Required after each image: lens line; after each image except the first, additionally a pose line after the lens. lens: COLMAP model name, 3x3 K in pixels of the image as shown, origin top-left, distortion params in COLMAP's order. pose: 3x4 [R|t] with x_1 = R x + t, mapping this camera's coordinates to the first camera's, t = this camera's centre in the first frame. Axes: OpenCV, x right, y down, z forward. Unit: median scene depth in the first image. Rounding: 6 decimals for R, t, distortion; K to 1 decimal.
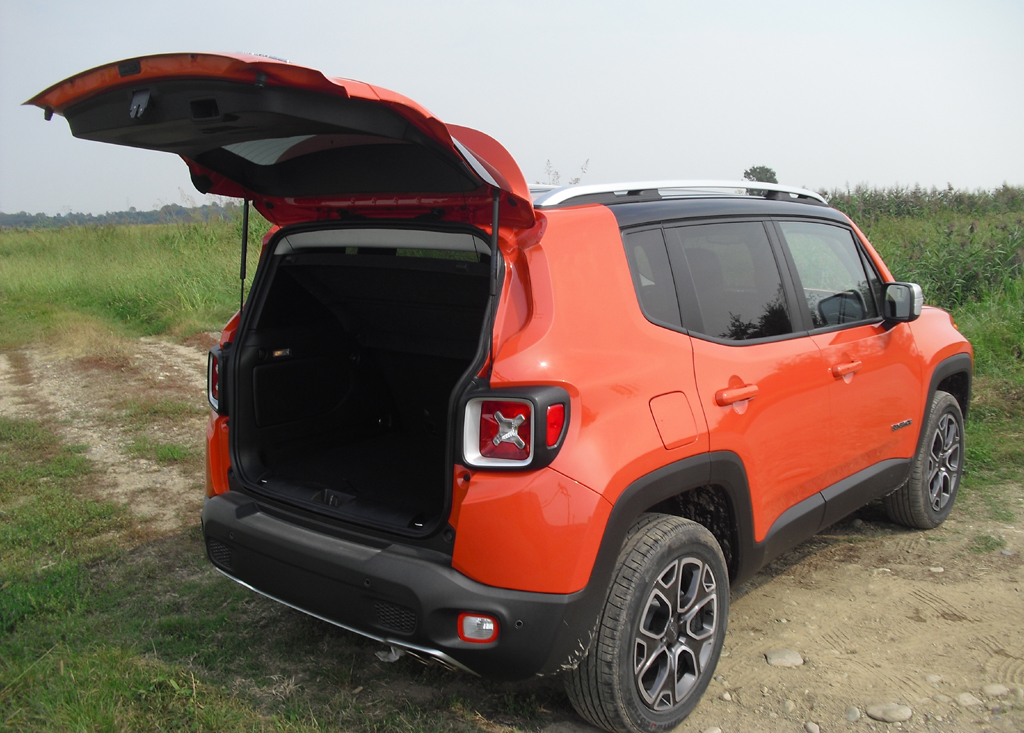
lens RADIAL K [[1007.1, 0, 511.9], [0, 1007.1, 364.7], [0, 0, 1]] dist [-0.114092, 0.000000]
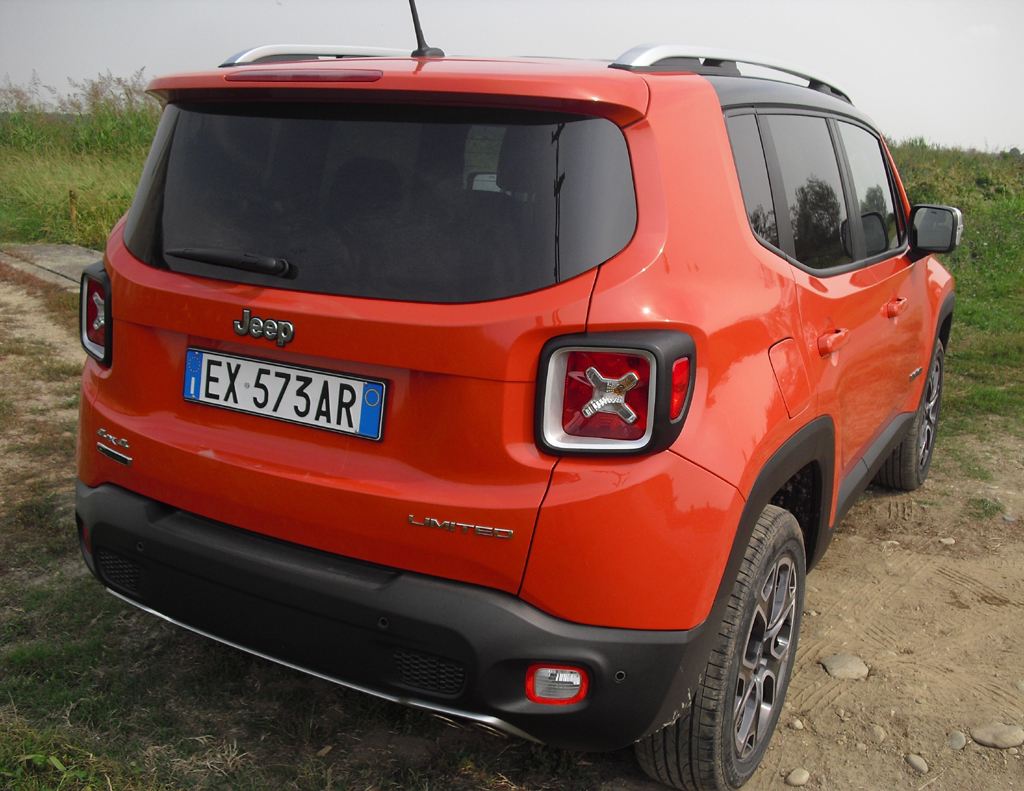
lens RADIAL K [[1041.1, 0, 511.5], [0, 1041.1, 399.6], [0, 0, 1]] dist [-0.103347, 0.000000]
pose [[0.980414, -0.005844, 0.196861, -0.169385], [-0.013847, 0.995040, 0.098504, 0.000247], [-0.196460, -0.099300, 0.975471, 0.279066]]
